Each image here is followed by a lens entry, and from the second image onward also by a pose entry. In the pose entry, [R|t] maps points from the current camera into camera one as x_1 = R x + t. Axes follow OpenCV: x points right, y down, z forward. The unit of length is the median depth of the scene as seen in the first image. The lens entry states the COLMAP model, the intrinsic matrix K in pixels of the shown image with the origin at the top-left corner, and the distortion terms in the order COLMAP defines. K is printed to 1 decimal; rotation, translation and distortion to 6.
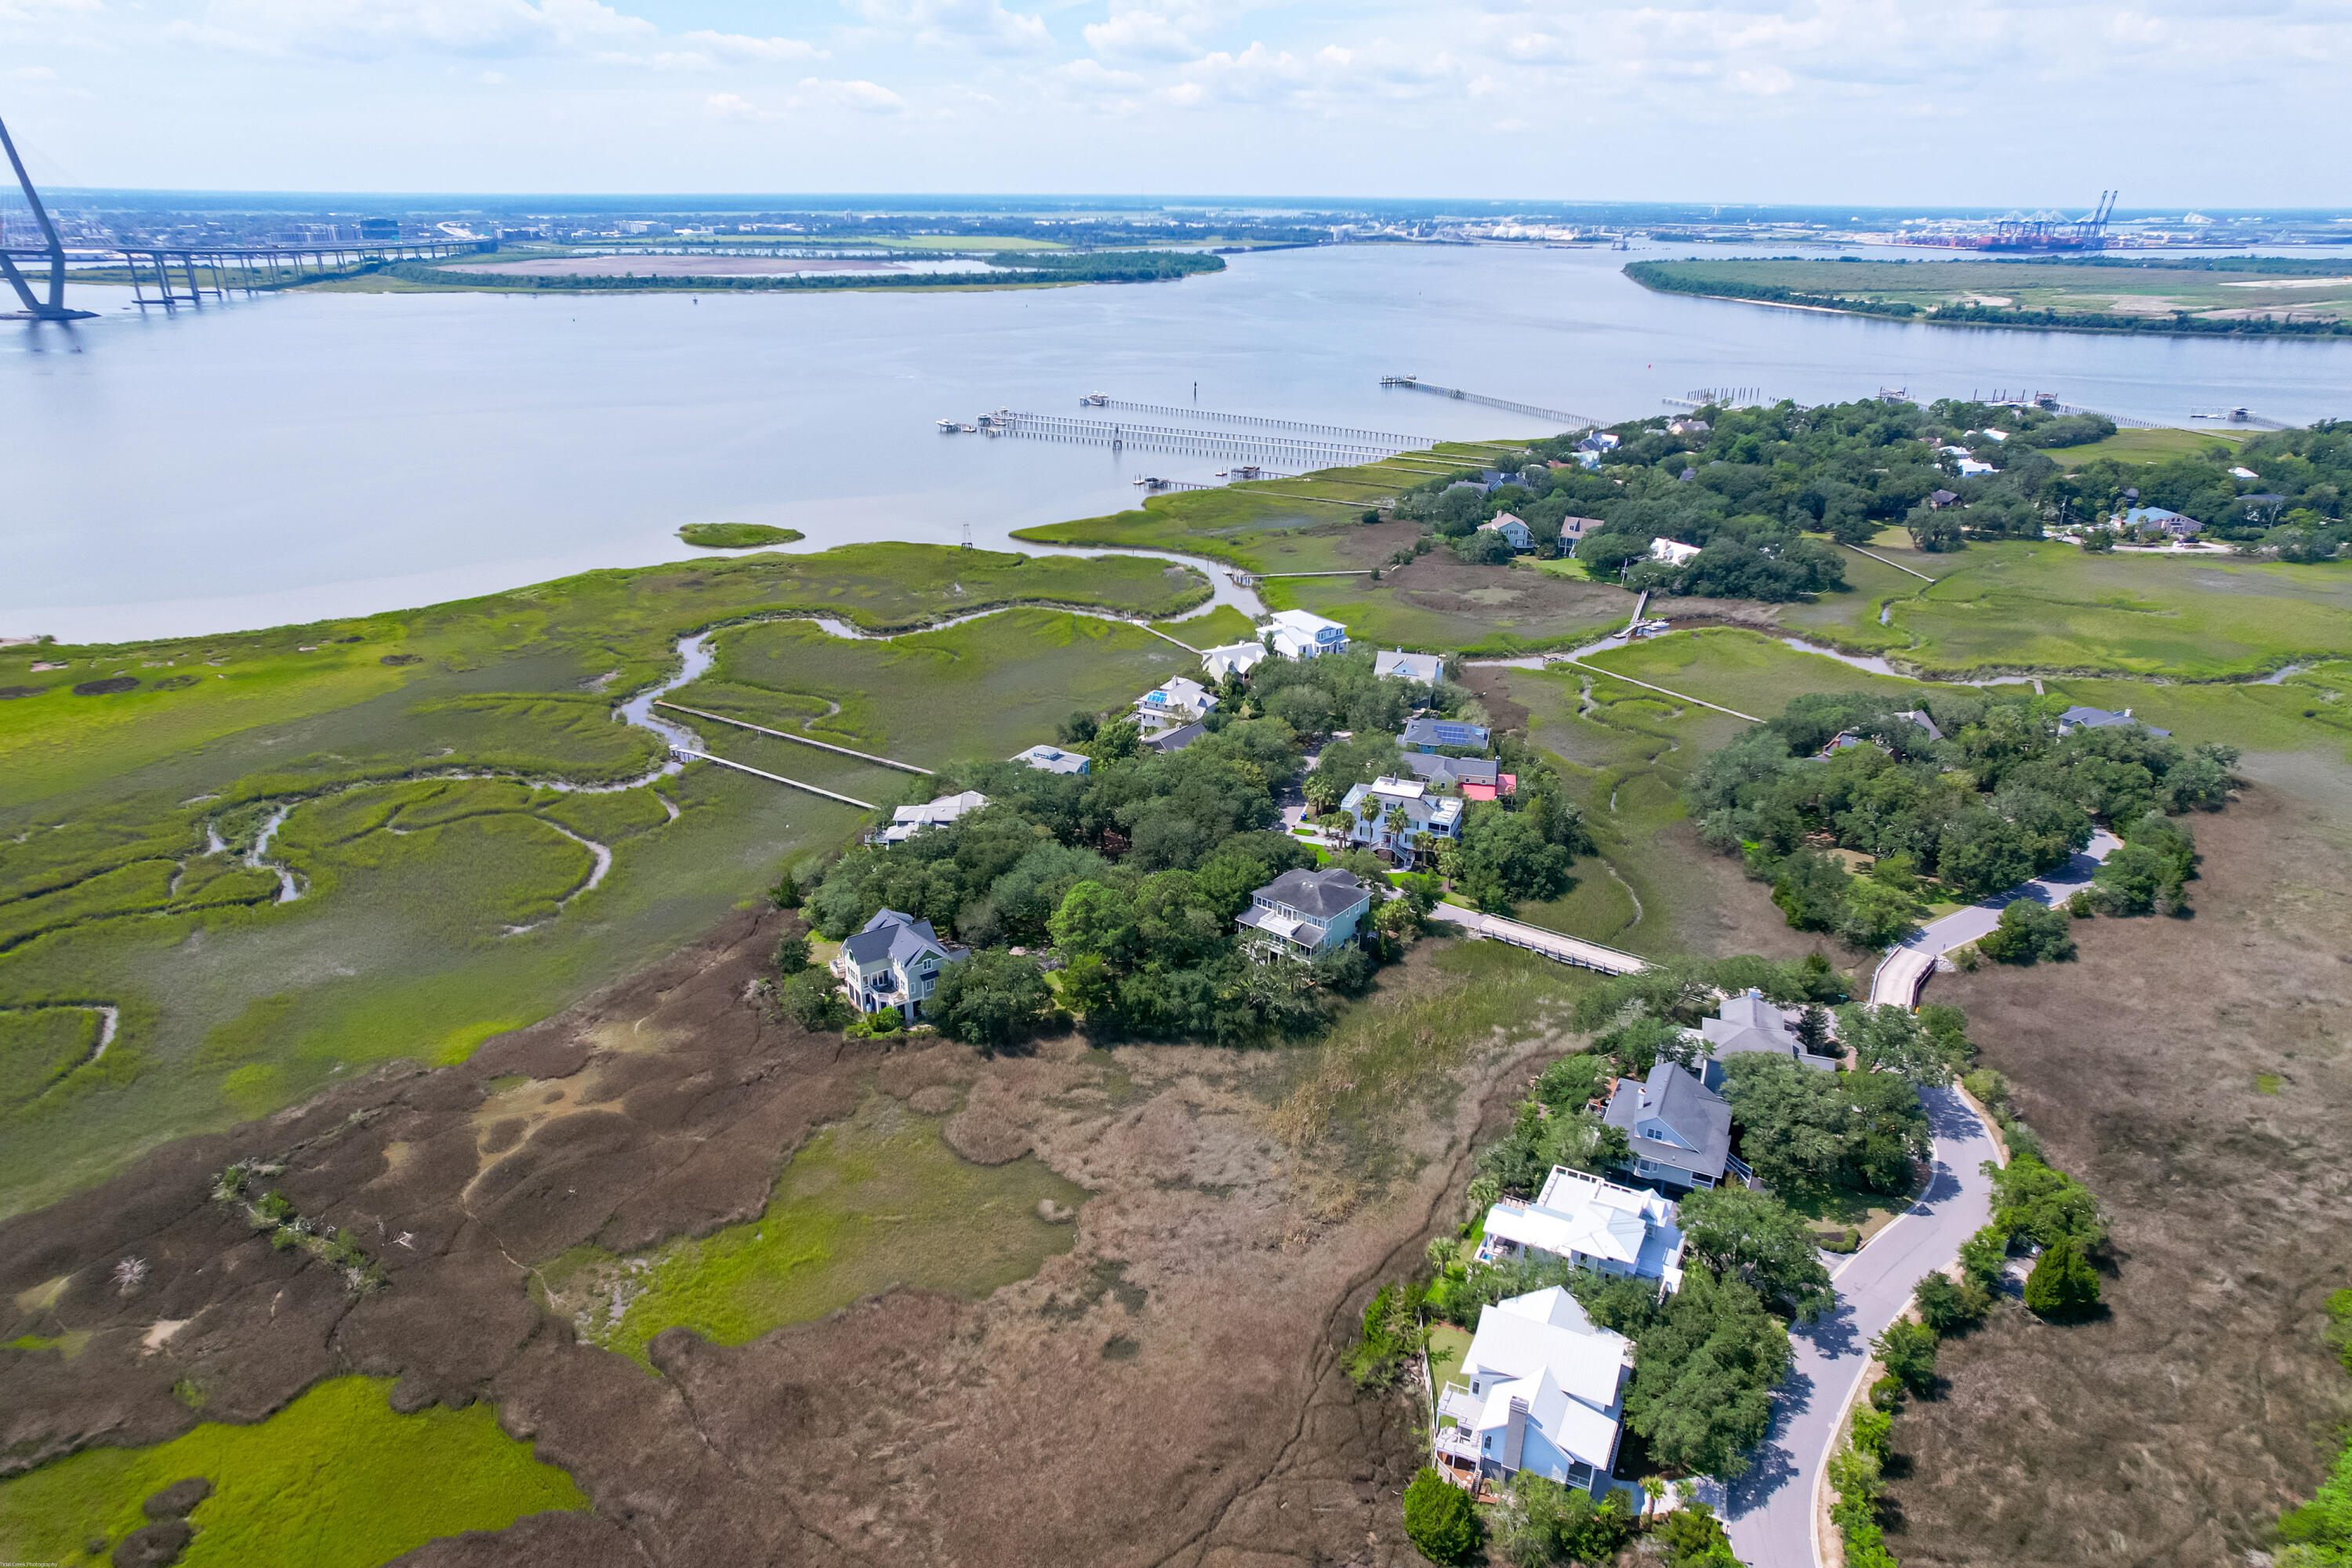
lens RADIAL K [[1494.9, 0, 1184.3], [0, 1494.9, 772.8], [0, 0, 1]] dist [-0.065350, 0.068713]
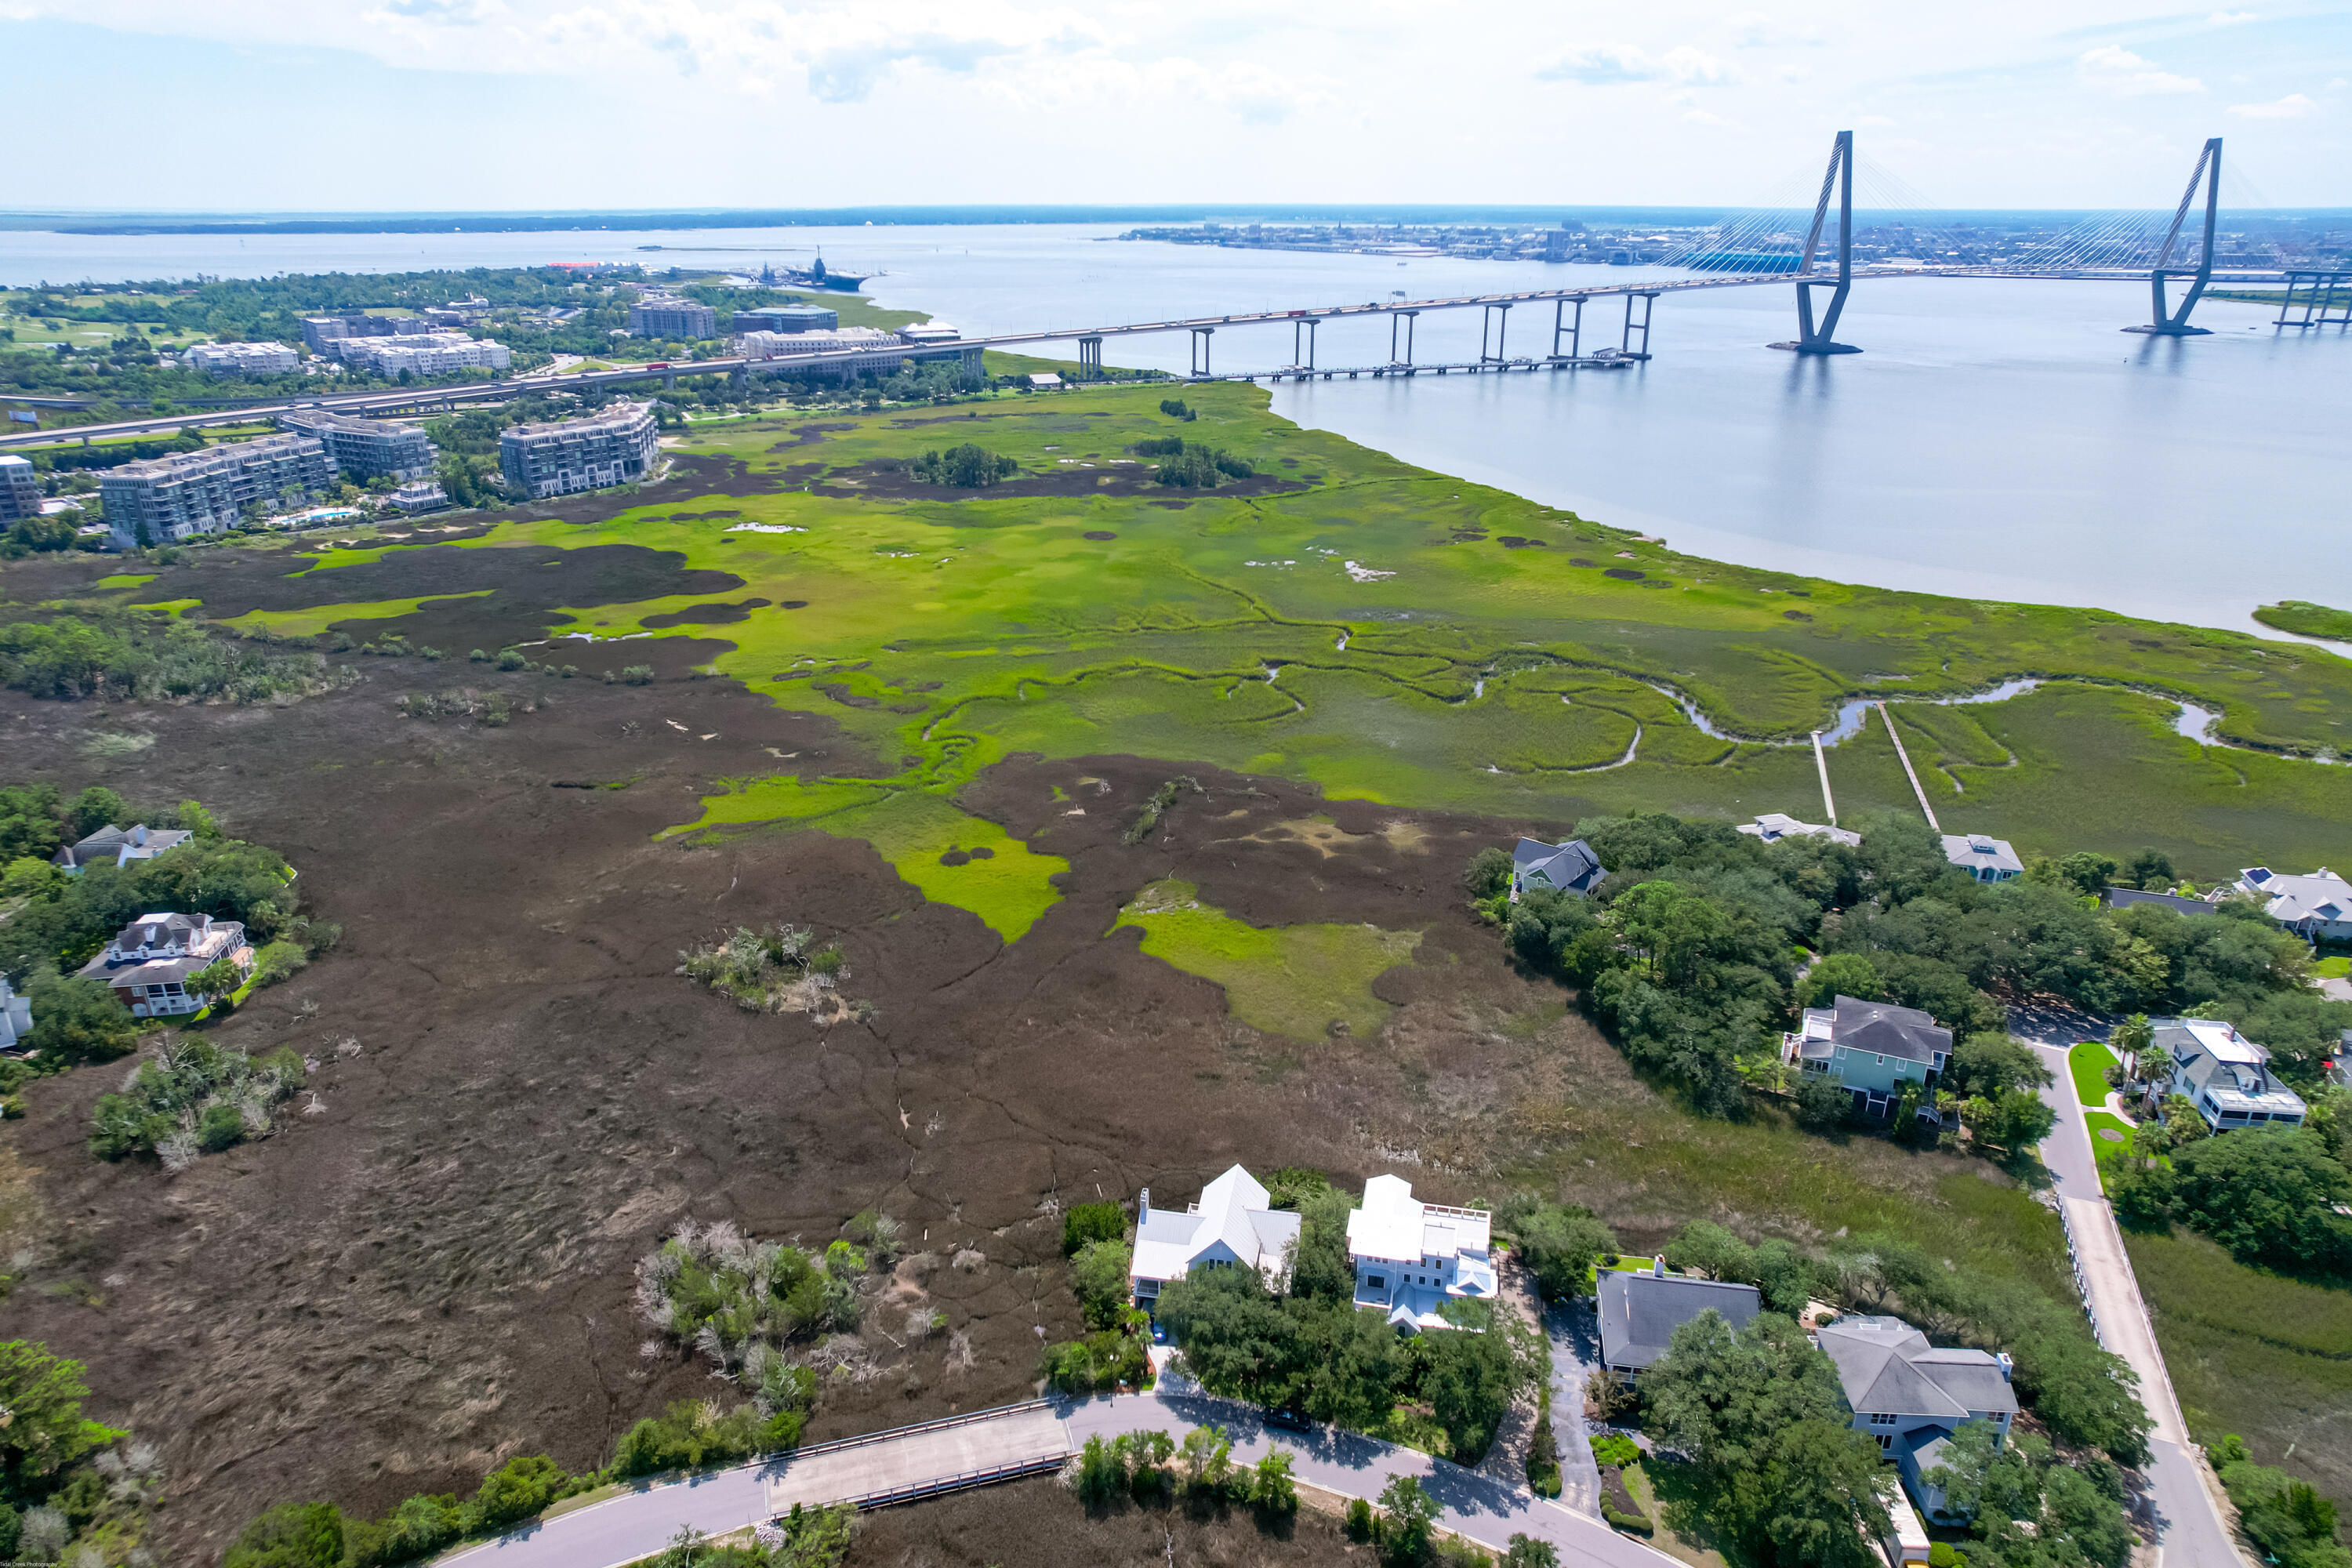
lens RADIAL K [[1494.9, 0, 1184.3], [0, 1494.9, 779.8], [0, 0, 1]] dist [-0.065350, 0.068713]
pose [[0.262956, 0.345398, -0.900863, 0.685759], [-0.352568, 0.903547, 0.243514, -0.114014], [0.898081, 0.253582, 0.359369, 0.271046]]
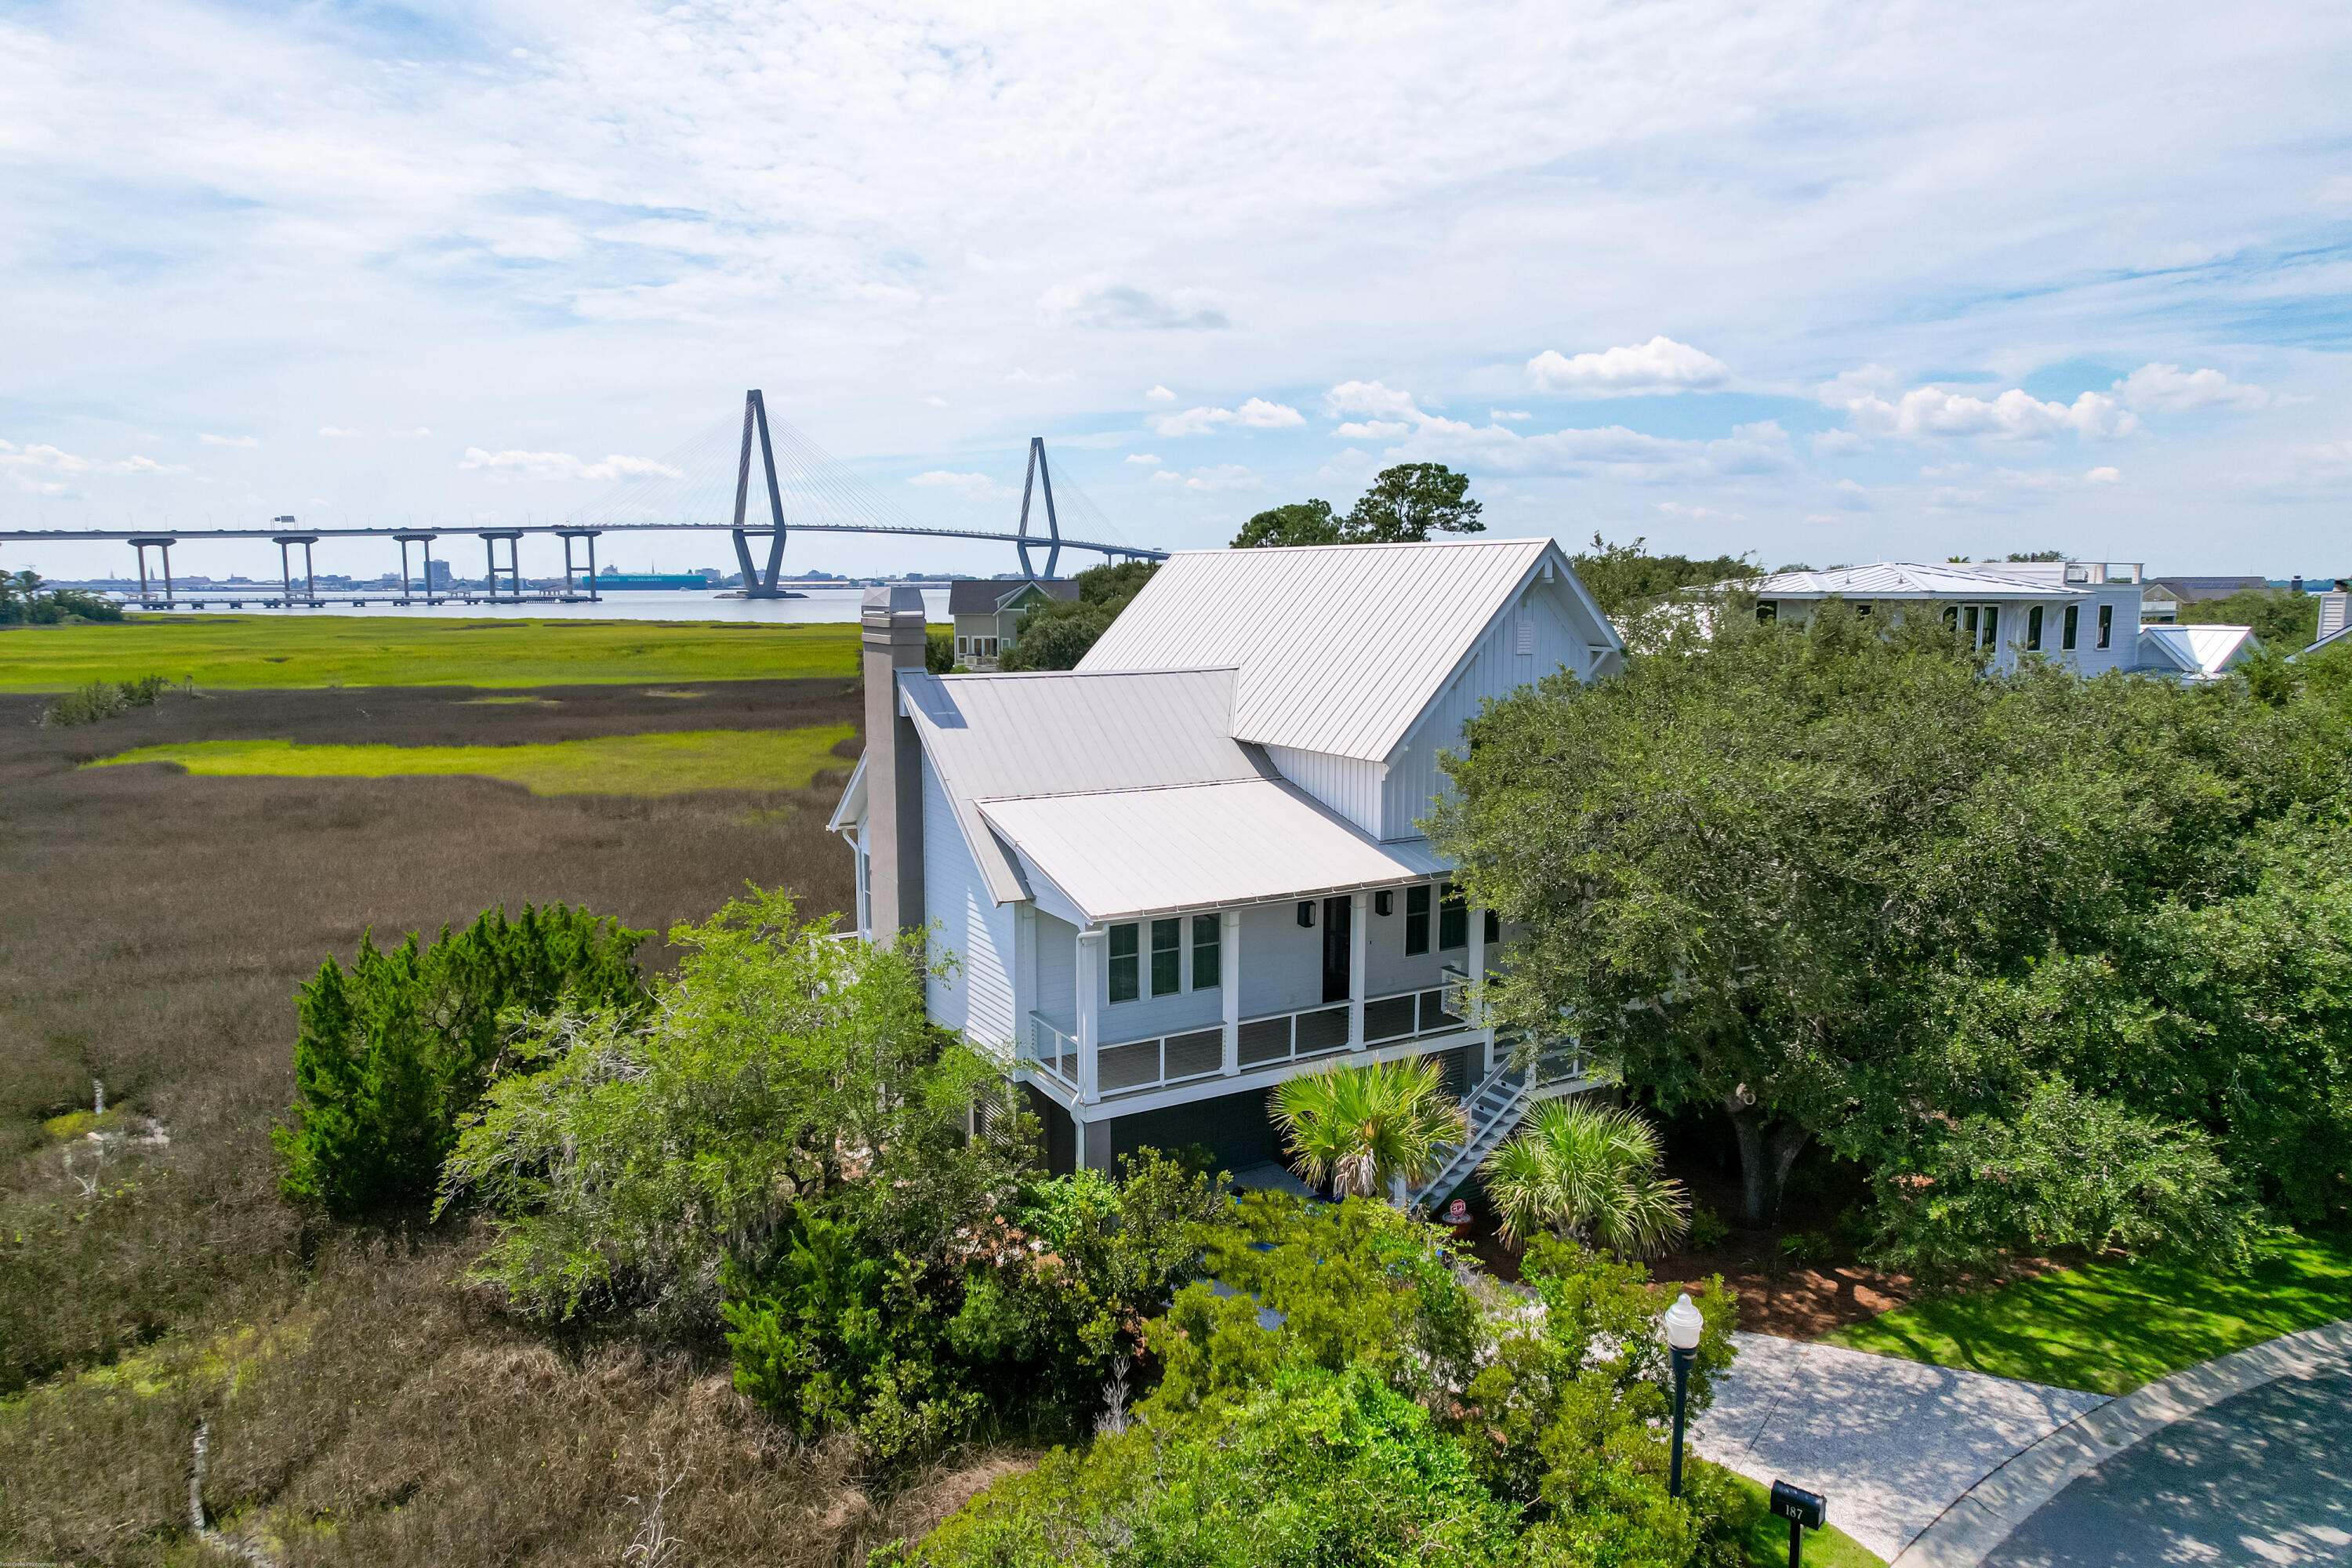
lens RADIAL K [[1494.9, 0, 1181.6], [0, 1494.9, 794.6], [0, 0, 1]] dist [-0.065350, 0.068713]
pose [[0.828361, 0.070171, -0.555783, 0.209895], [-0.197931, 0.964794, -0.173193, 0.265222], [0.524063, 0.253473, 0.813086, 0.472449]]
